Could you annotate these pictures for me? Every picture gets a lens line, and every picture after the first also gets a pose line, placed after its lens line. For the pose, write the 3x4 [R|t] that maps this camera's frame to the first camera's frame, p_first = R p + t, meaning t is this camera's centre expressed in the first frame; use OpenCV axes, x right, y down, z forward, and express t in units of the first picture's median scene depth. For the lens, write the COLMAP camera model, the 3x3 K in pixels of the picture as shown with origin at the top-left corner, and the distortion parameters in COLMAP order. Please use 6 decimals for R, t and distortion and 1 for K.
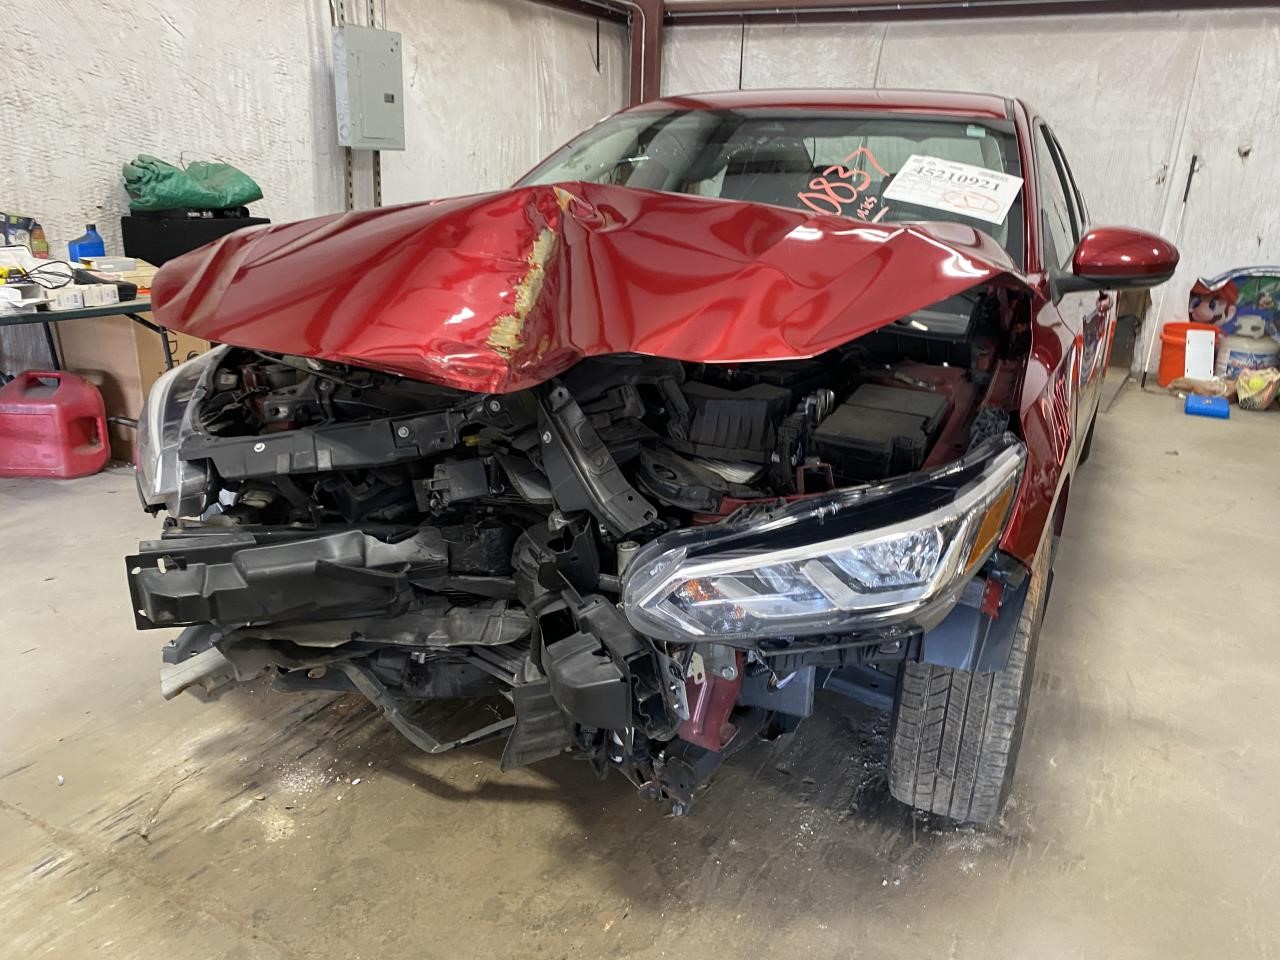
lens RADIAL K [[972.0, 0, 643.9], [0, 972.0, 456.2], [0, 0, 1]] dist [0.006012, -0.000834]
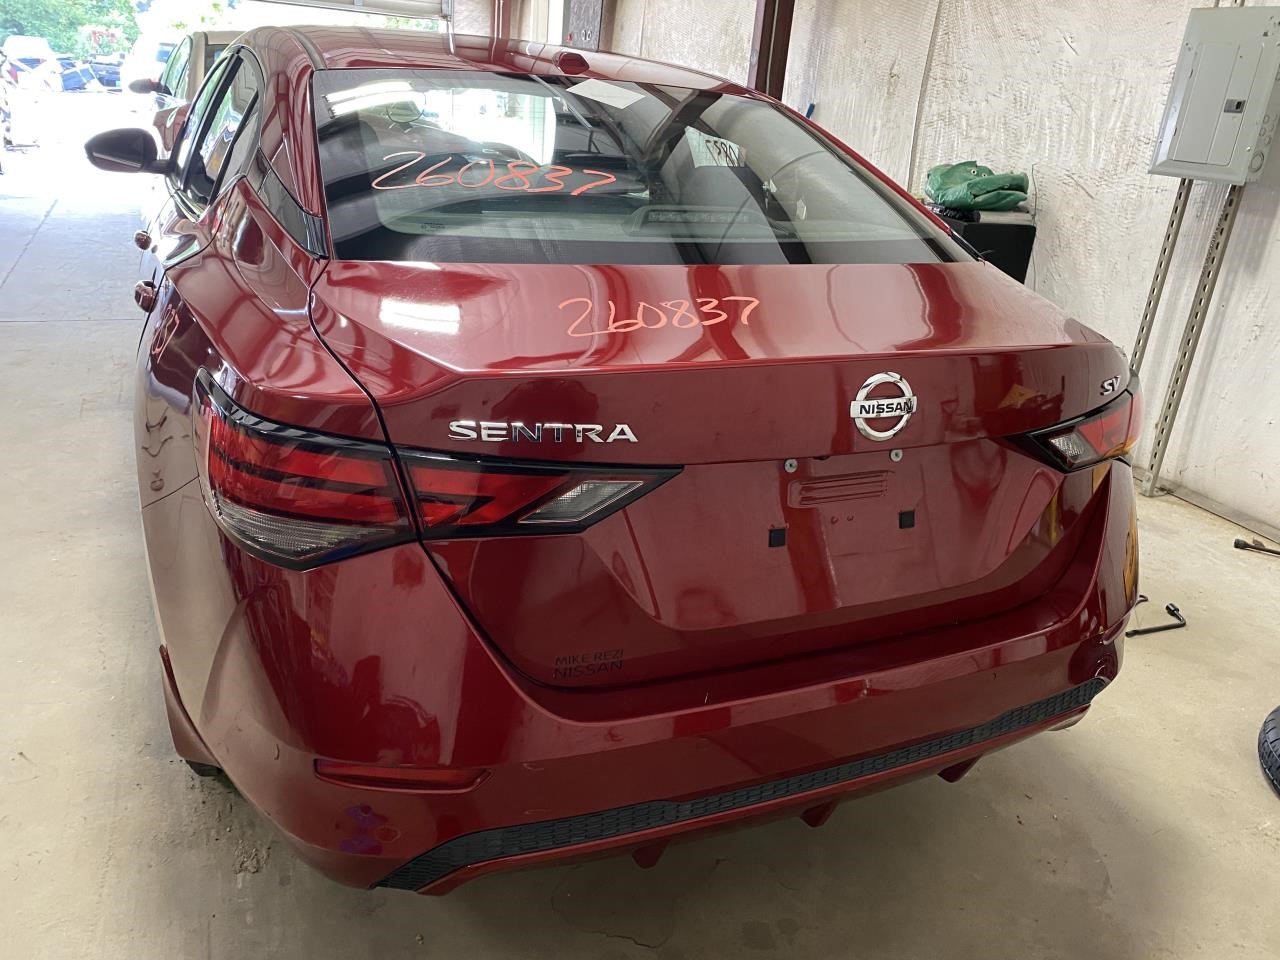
lens RADIAL K [[990.0, 0, 645.1], [0, 990.0, 479.3], [0, 0, 1]] dist [0.007093, -0.002472]
pose [[-0.610330, 0.214588, -0.762528, 0.745854], [-0.326415, 0.808958, 0.488917, -0.465819], [0.721769, 0.547301, -0.423686, 1.467726]]
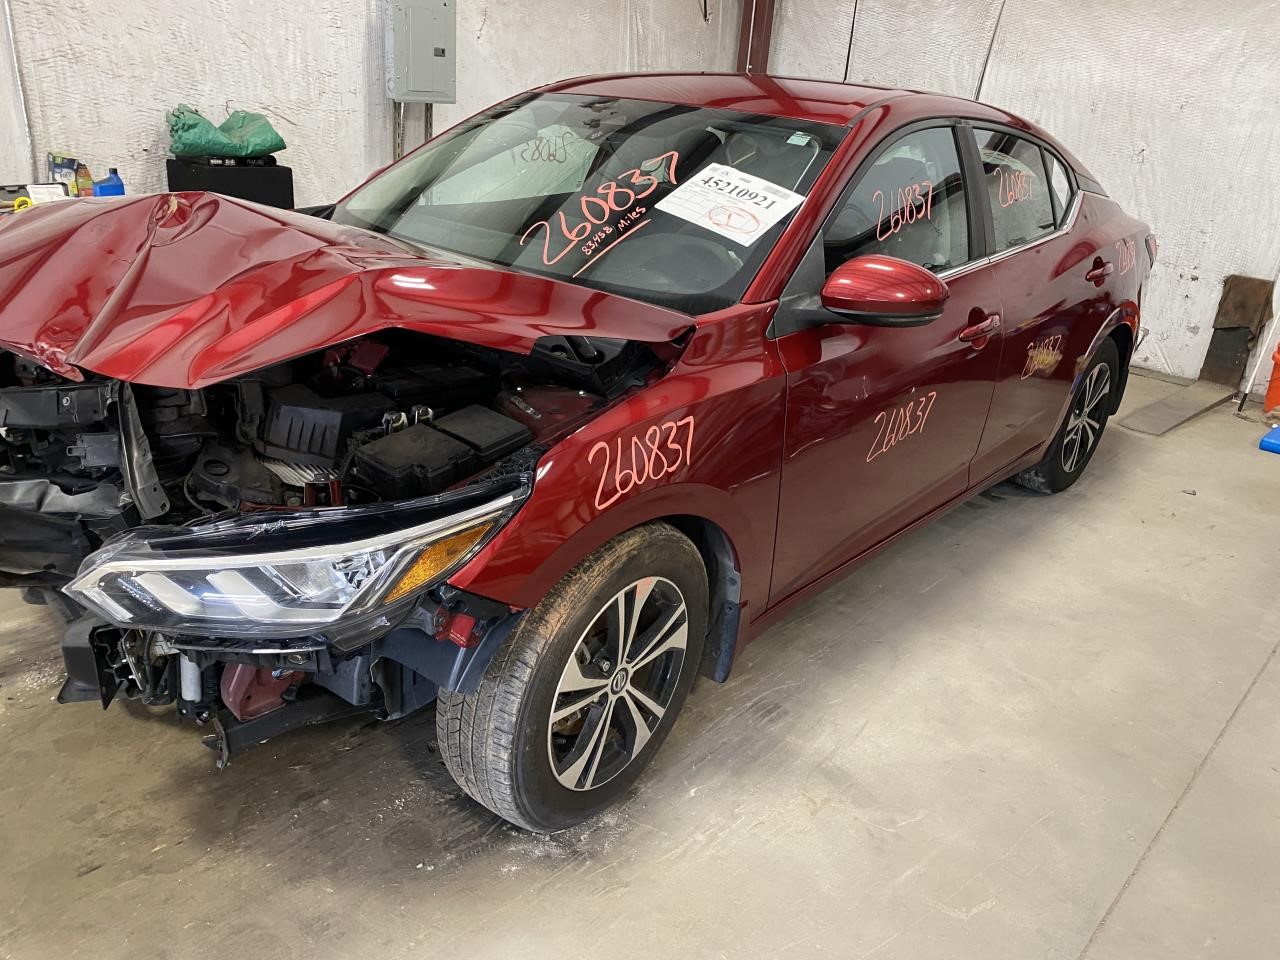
lens RADIAL K [[978.1, 0, 628.8], [0, 978.1, 470.2], [0, 0, 1]] dist [0.009853, -0.004601]
pose [[0.965395, 0.129398, -0.226426, 0.292517], [-0.112130, 0.989826, 0.087583, -0.052761], [0.235455, -0.059163, 0.970083, 0.009934]]
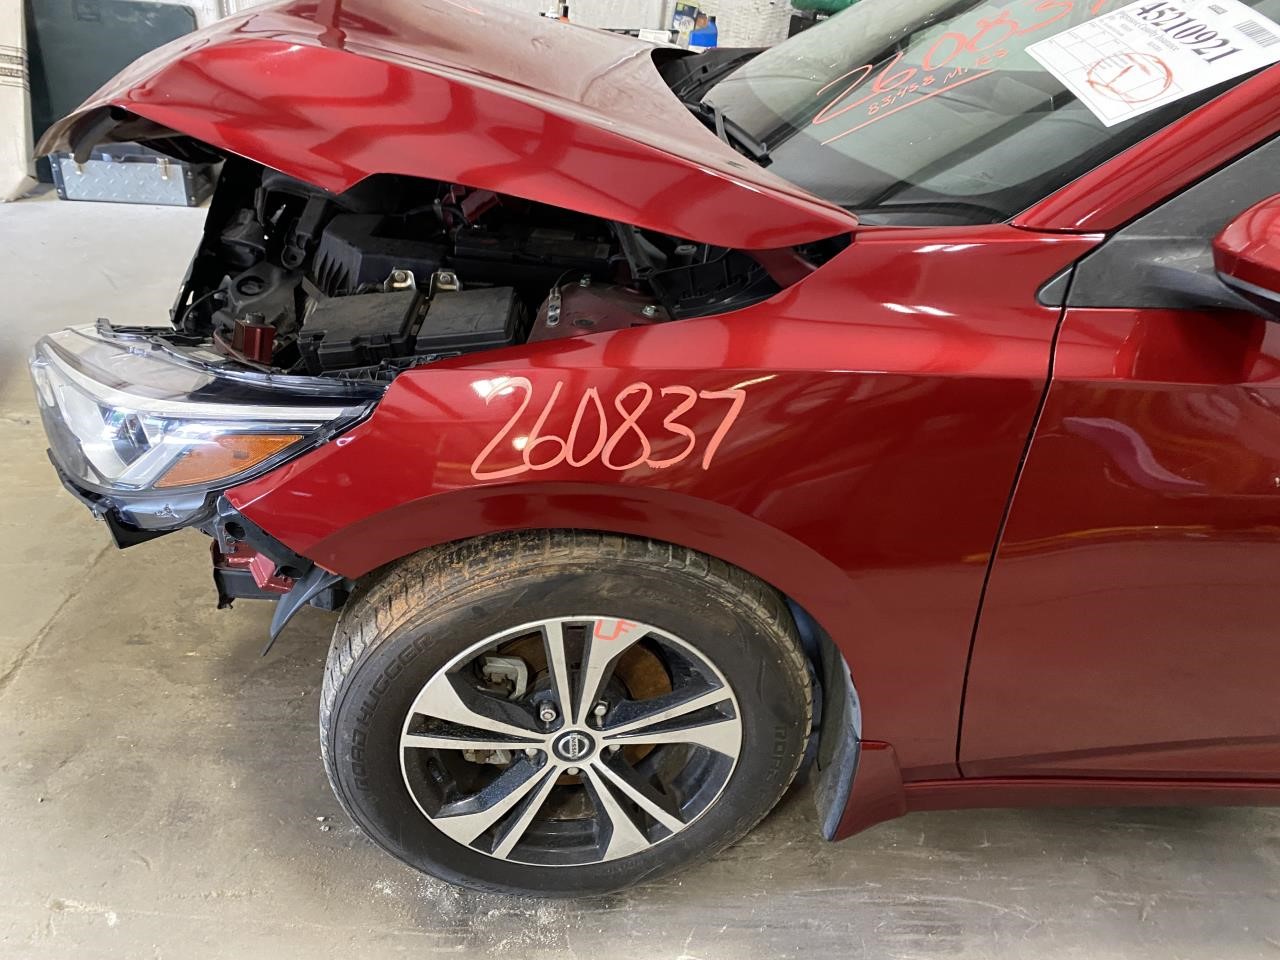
lens RADIAL K [[978.1, 0, 628.8], [0, 978.1, 470.2], [0, 0, 1]] dist [0.009853, -0.004601]
pose [[0.485482, 0.434957, -0.758367, 0.409178], [-0.301110, 0.897567, 0.322034, -0.098195], [0.820756, 0.072010, 0.566722, 0.309341]]
